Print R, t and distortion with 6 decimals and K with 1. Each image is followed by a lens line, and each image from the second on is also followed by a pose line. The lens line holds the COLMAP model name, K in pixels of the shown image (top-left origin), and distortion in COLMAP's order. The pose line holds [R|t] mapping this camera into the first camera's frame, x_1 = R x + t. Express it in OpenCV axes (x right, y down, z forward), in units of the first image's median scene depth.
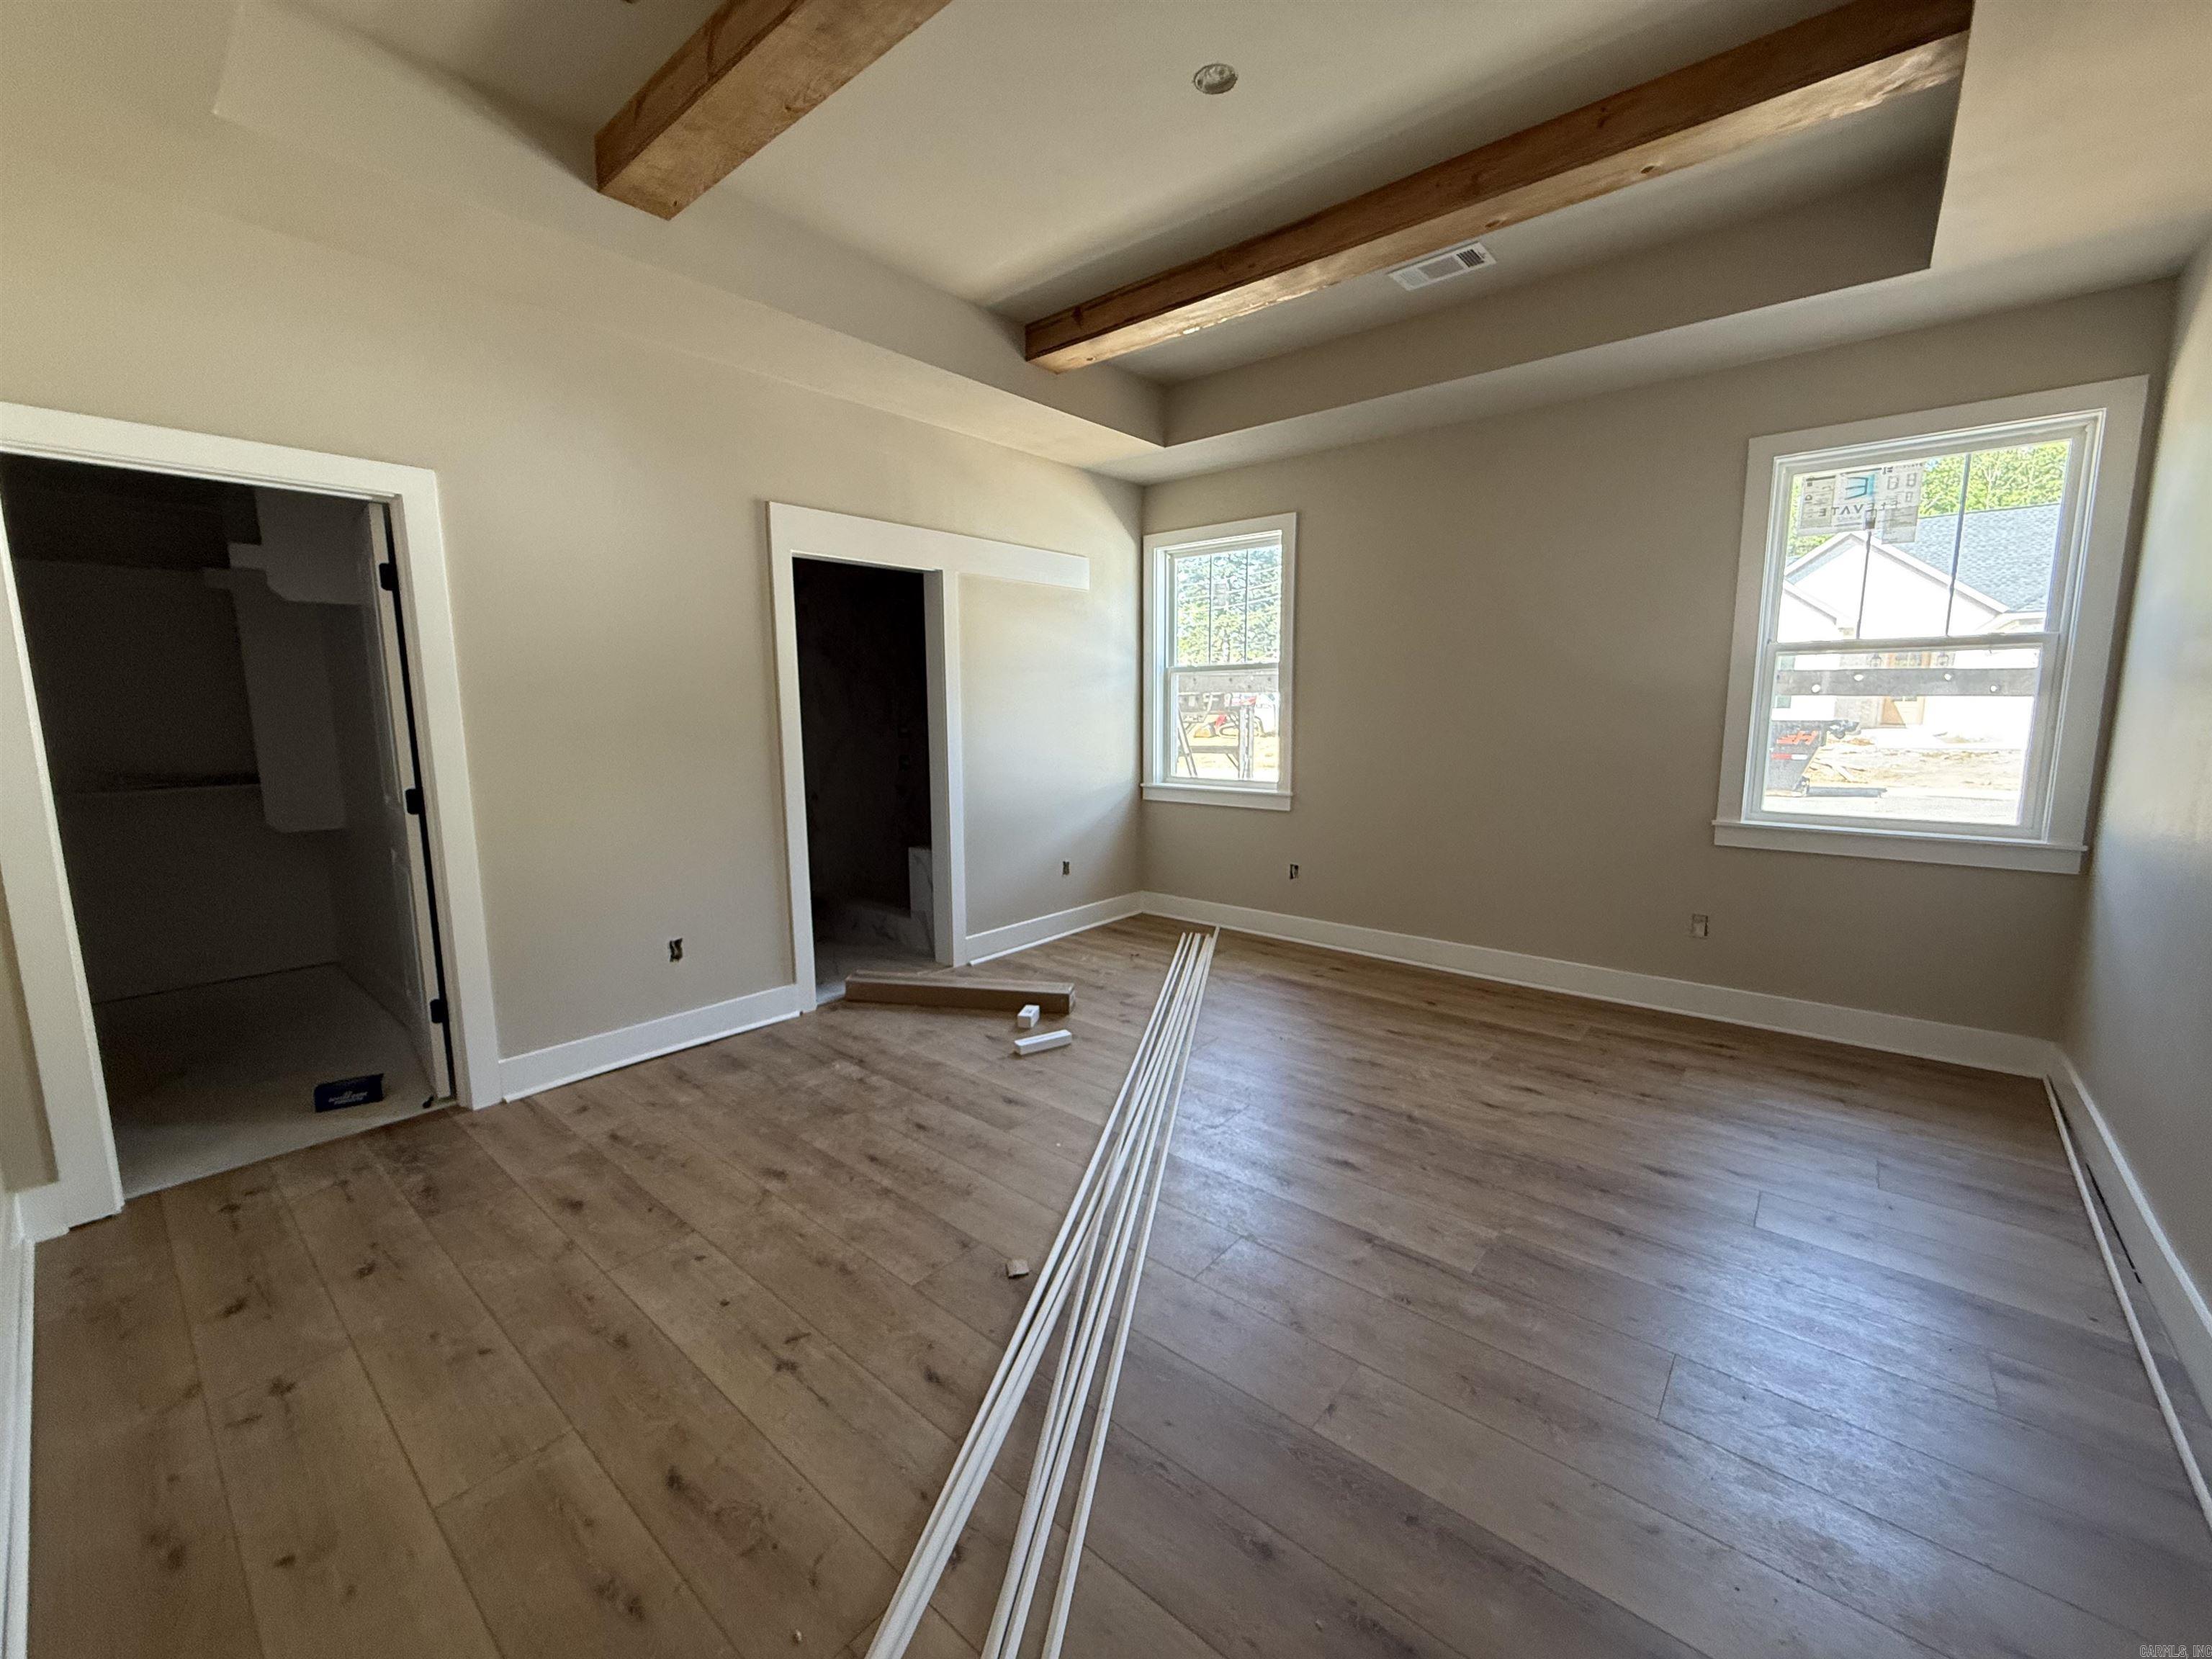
lens RADIAL K [[884.4, 0, 1122.2], [0, 884.4, 830.8], [0, 0, 1]] dist [-0.003455, 0.001211]
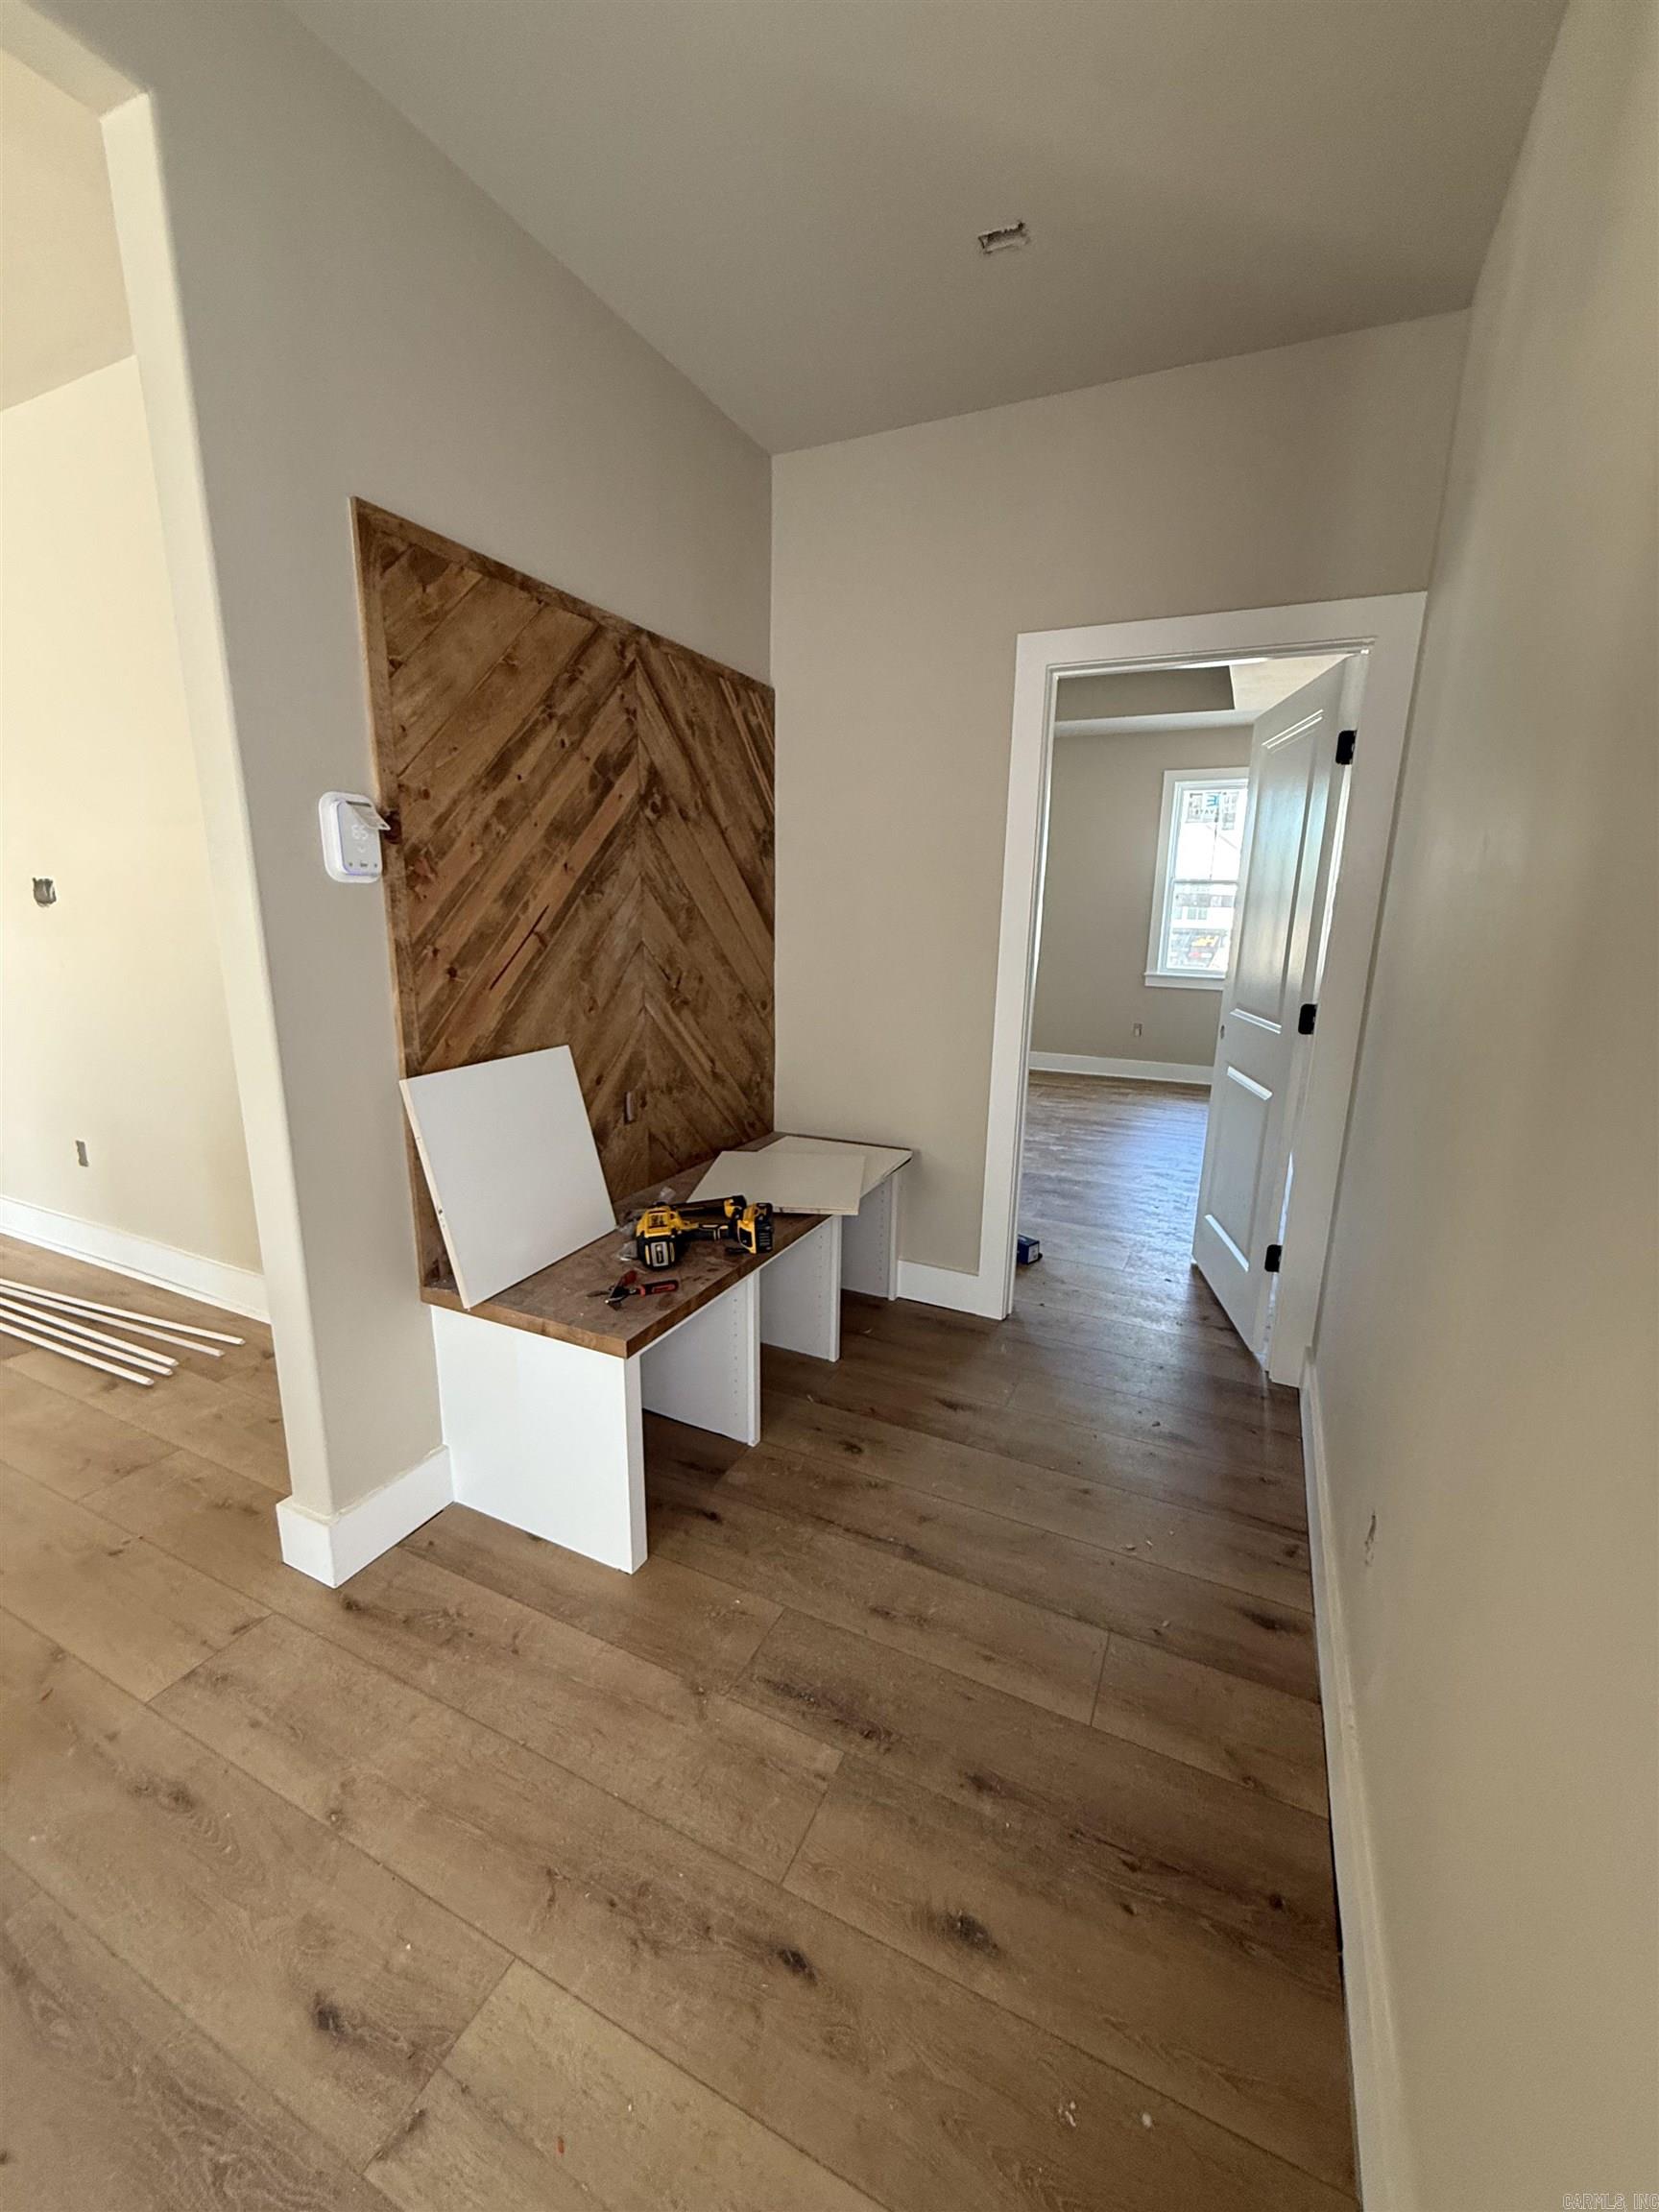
lens RADIAL K [[884.4, 0, 831.0], [0, 884.4, 1107.3], [0, 0, 1]] dist [-0.003455, 0.001211]
pose [[0.970026, -0.029767, 0.241171, -0.509863], [0.007837, 0.995785, 0.091385, 0.114221], [-0.242875, -0.086756, 0.966170, -0.789470]]
